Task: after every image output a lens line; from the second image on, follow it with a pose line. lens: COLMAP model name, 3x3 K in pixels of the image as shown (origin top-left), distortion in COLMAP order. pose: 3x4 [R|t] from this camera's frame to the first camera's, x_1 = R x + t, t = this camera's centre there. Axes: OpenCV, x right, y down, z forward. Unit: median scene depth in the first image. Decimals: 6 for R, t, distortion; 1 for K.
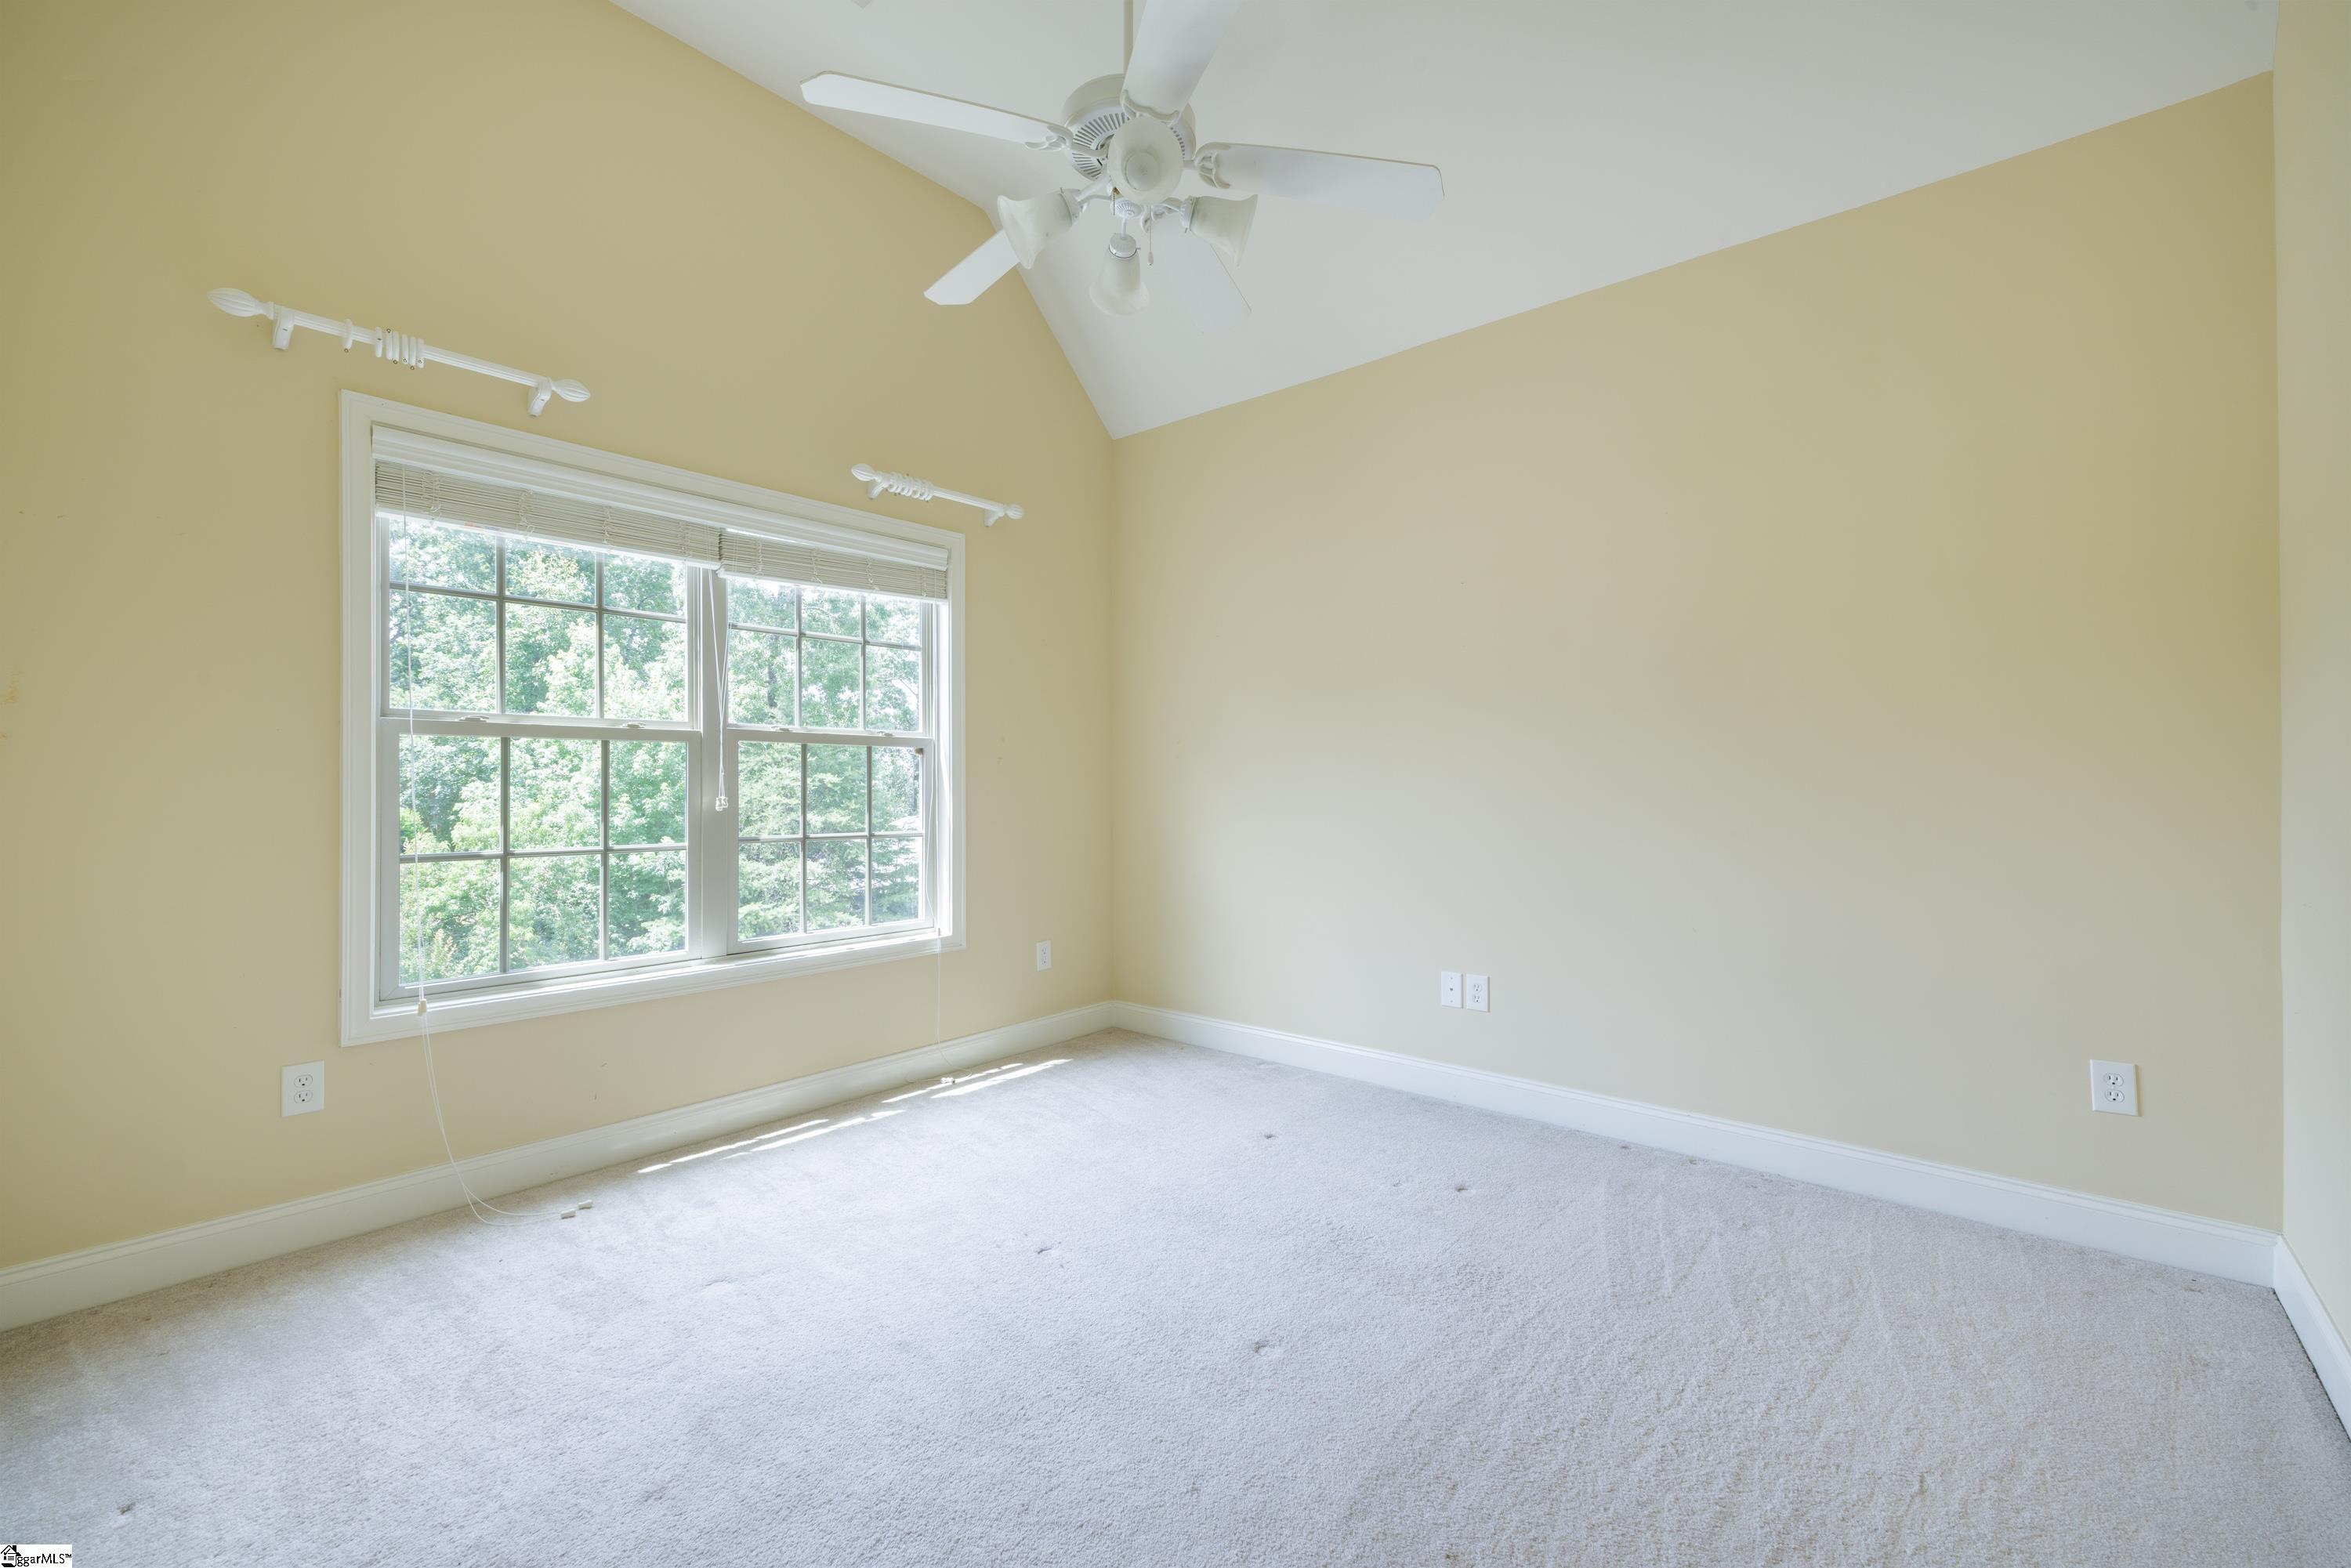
lens RADIAL K [[993.2, 0, 1182.3], [0, 993.2, 781.6], [0, 0, 1]] dist [0.000688, 0.000020]
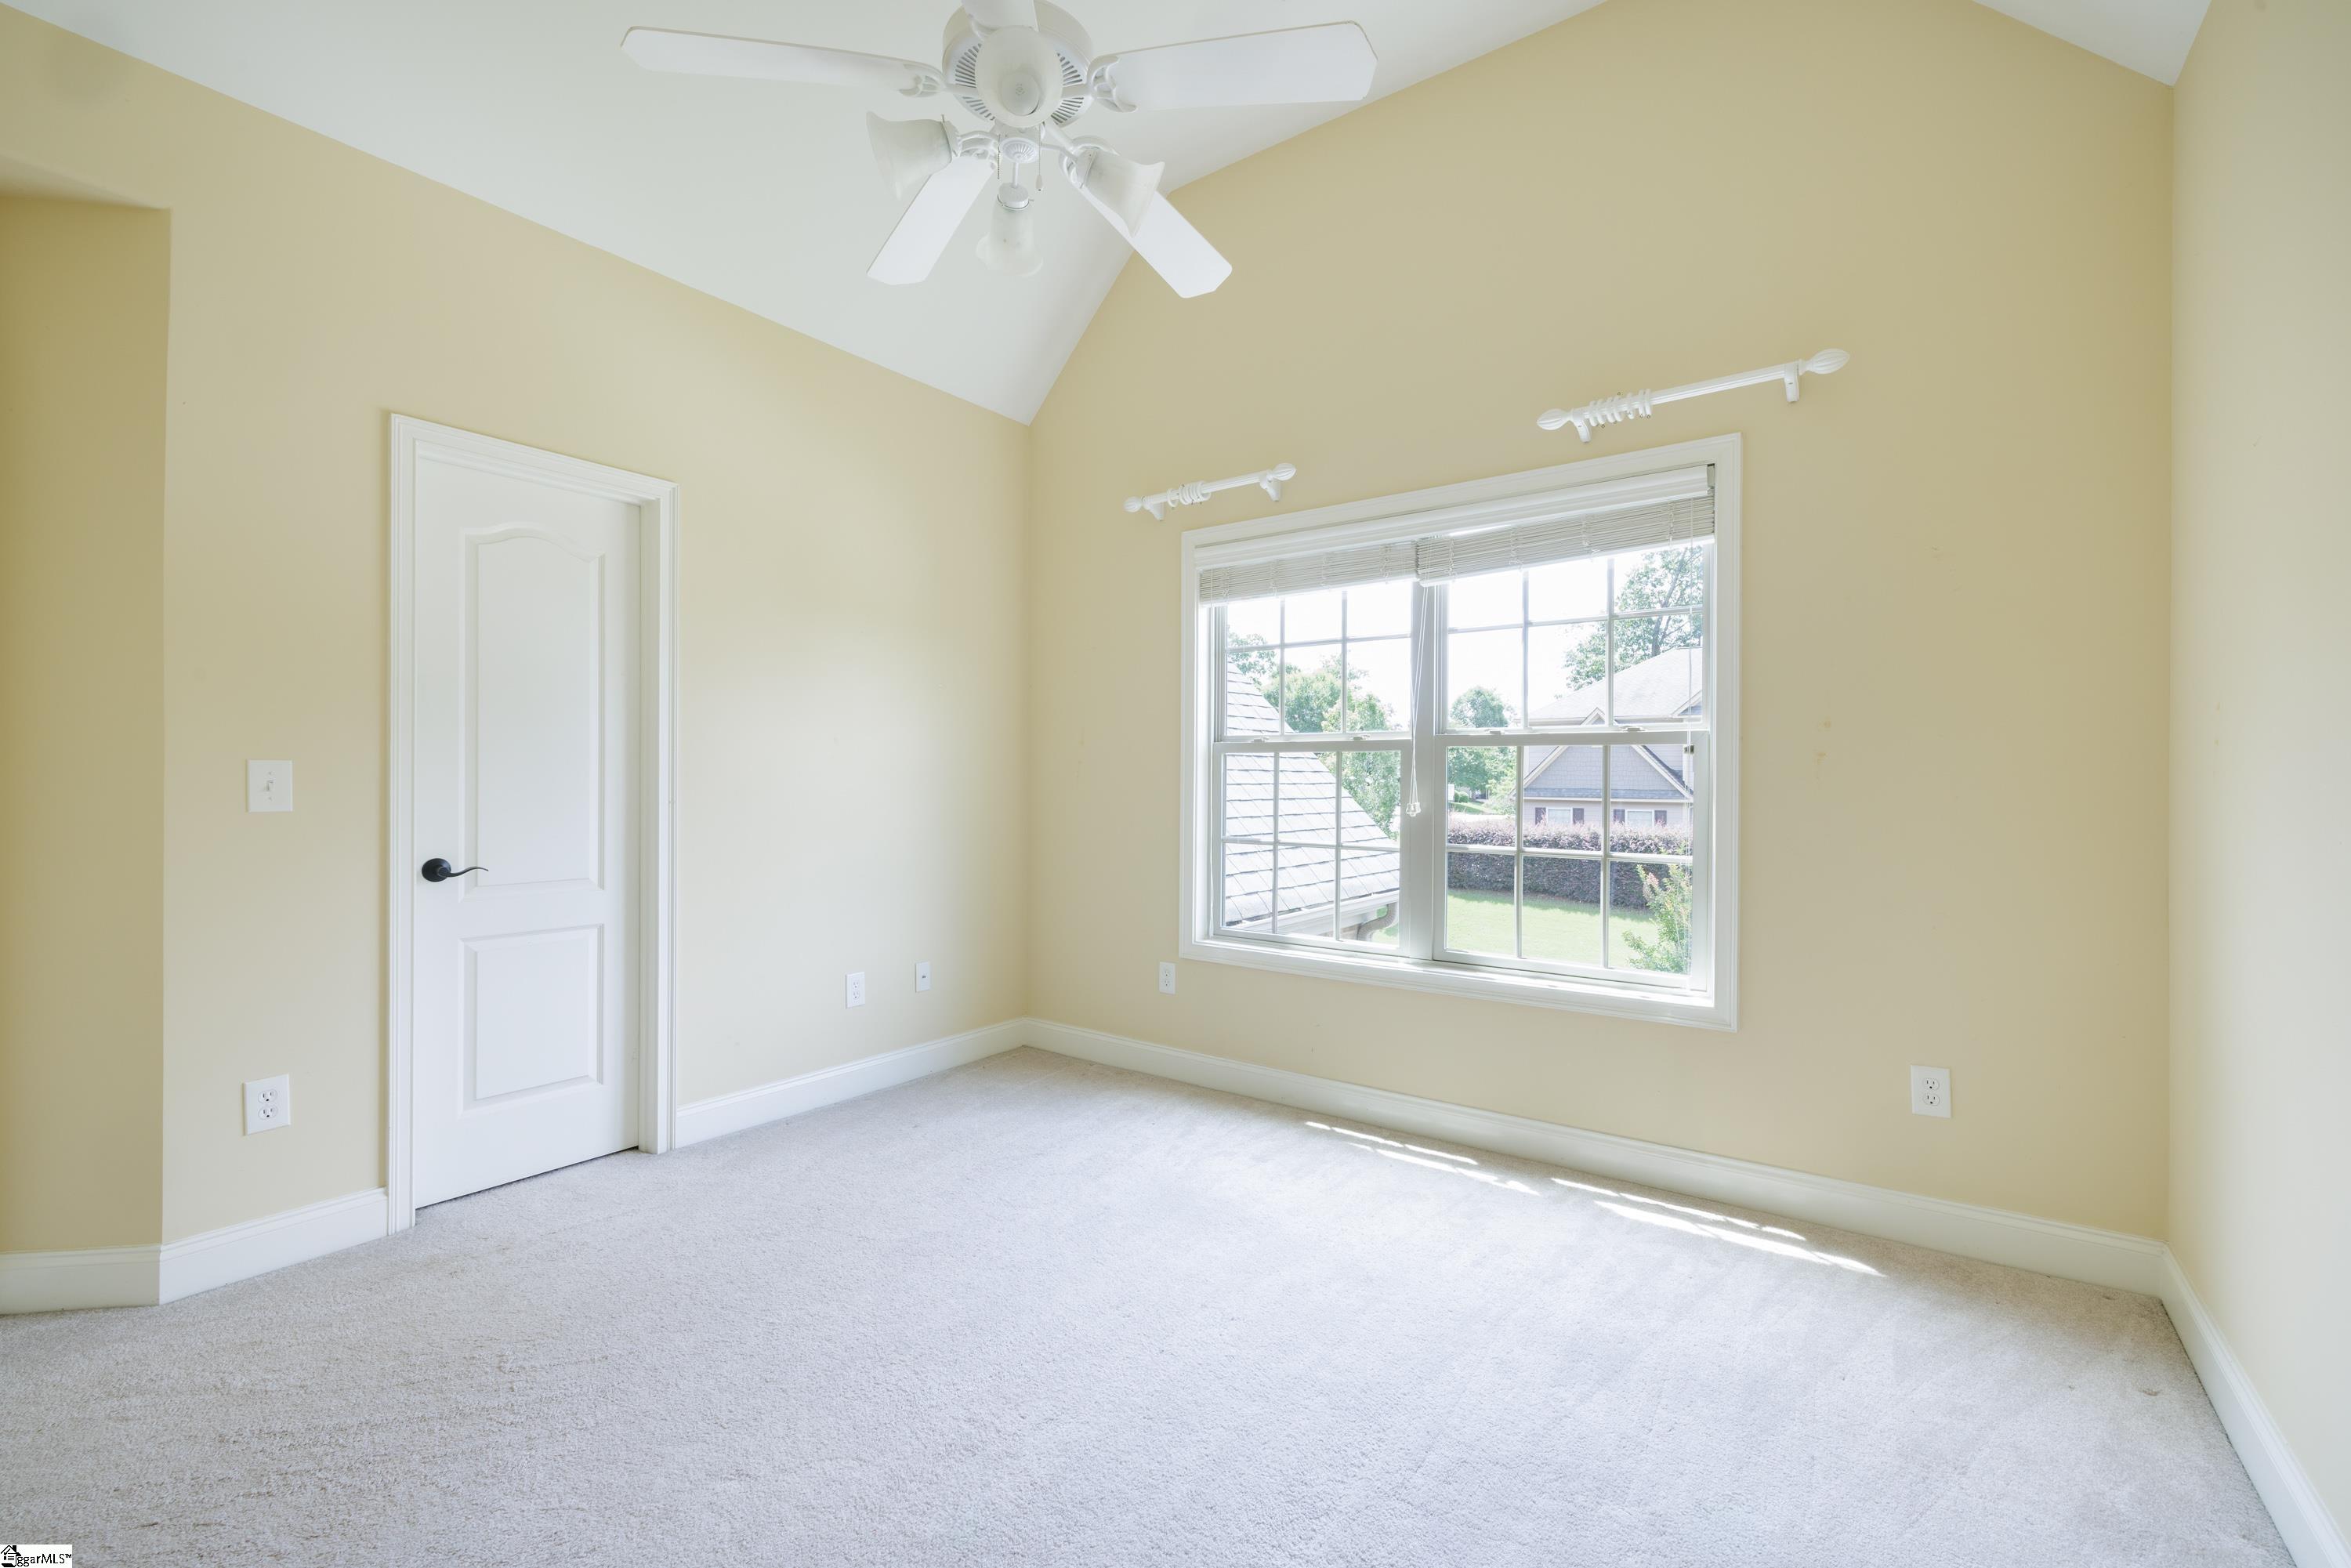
lens RADIAL K [[993.2, 0, 1182.3], [0, 993.2, 781.6], [0, 0, 1]] dist [0.000688, 0.000020]
pose [[0.067904, 0.003574, -0.997685, 0.543437], [-0.001850, 0.999992, 0.003456, -0.009580], [0.997690, 0.001611, 0.067910, 0.697387]]
